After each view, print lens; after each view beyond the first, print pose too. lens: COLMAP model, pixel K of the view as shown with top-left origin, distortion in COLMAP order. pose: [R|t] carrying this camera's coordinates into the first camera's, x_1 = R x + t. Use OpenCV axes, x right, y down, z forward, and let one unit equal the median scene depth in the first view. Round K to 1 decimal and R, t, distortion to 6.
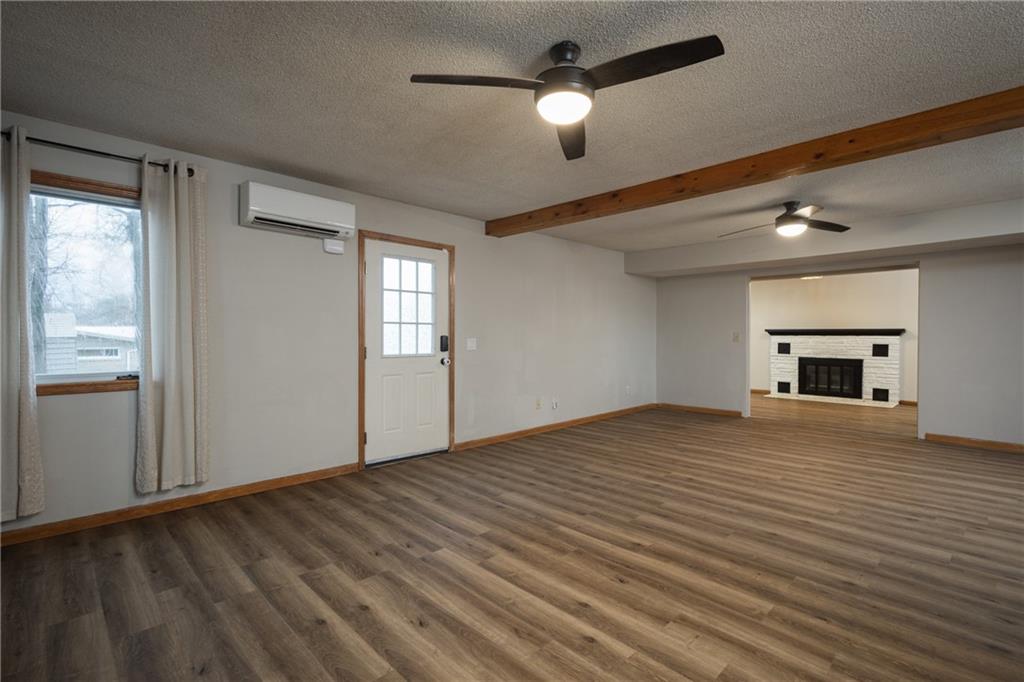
lens RADIAL K [[470.5, 0, 512.0], [0, 470.5, 337.9], [0, 0, 1]] dist [0.007162, 0.000067]
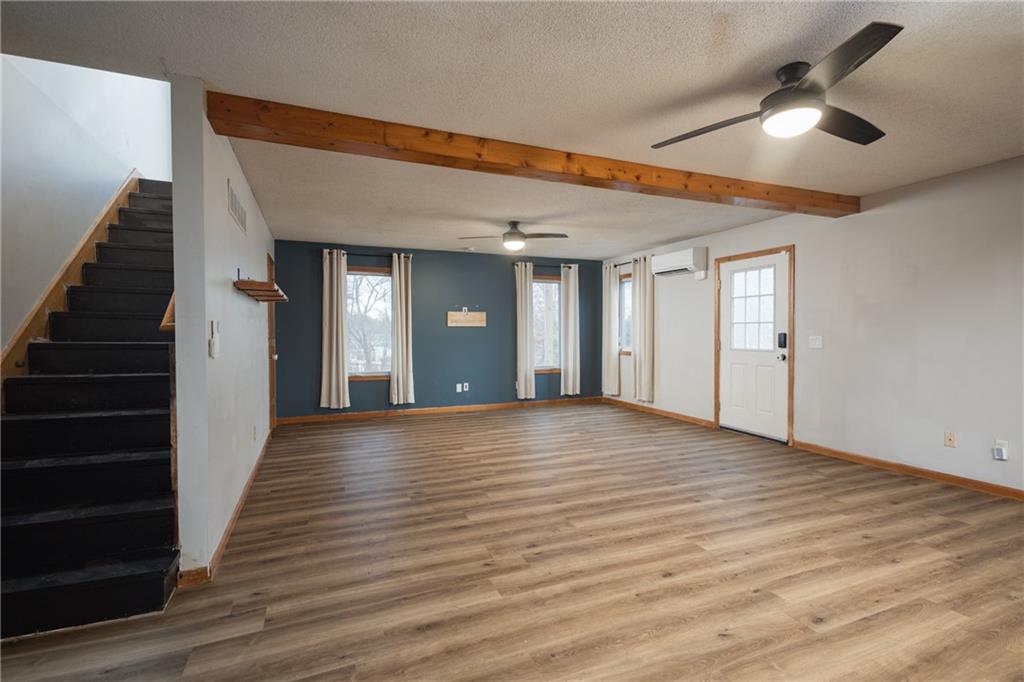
lens RADIAL K [[470.5, 0, 506.4], [0, 470.5, 340.8], [0, 0, 1]] dist [0.007162, 0.000067]
pose [[-0.380395, 0.012973, -0.924733, 1.219227], [-0.002840, 0.999881, 0.015195, -0.001978], [0.924820, 0.008406, -0.380313, 0.945413]]
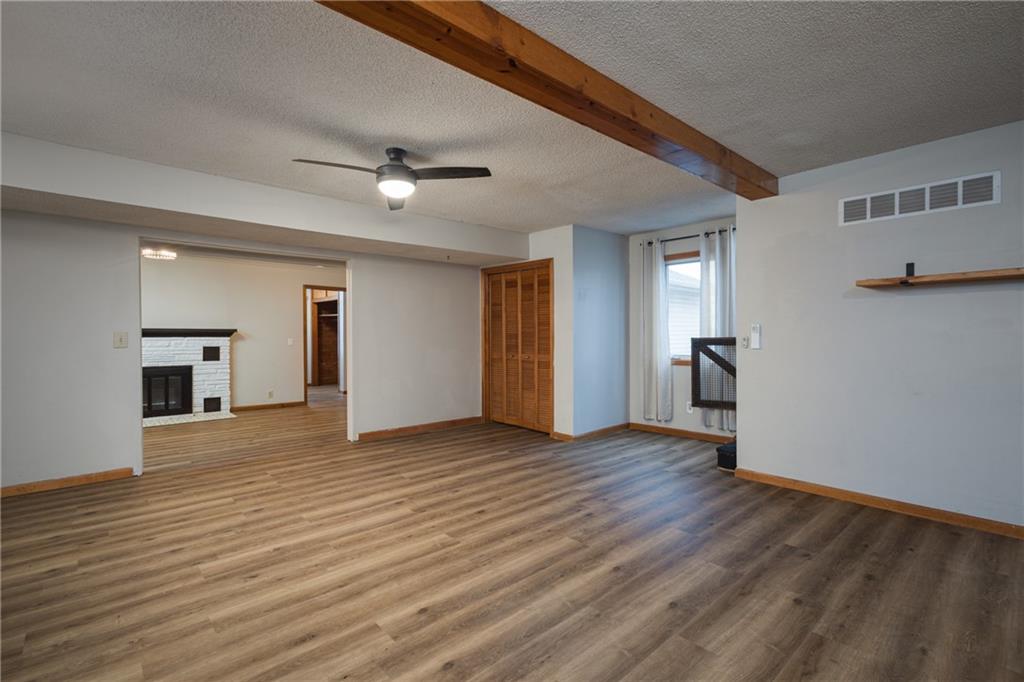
lens RADIAL K [[470.5, 0, 507.6], [0, 470.5, 339.2], [0, 0, 1]] dist [0.007162, 0.000067]
pose [[0.047131, -0.009486, 0.998844, -0.124686], [0.011868, 0.999890, 0.008936, -0.003131], [-0.998818, 0.011433, 0.047238, 0.829458]]
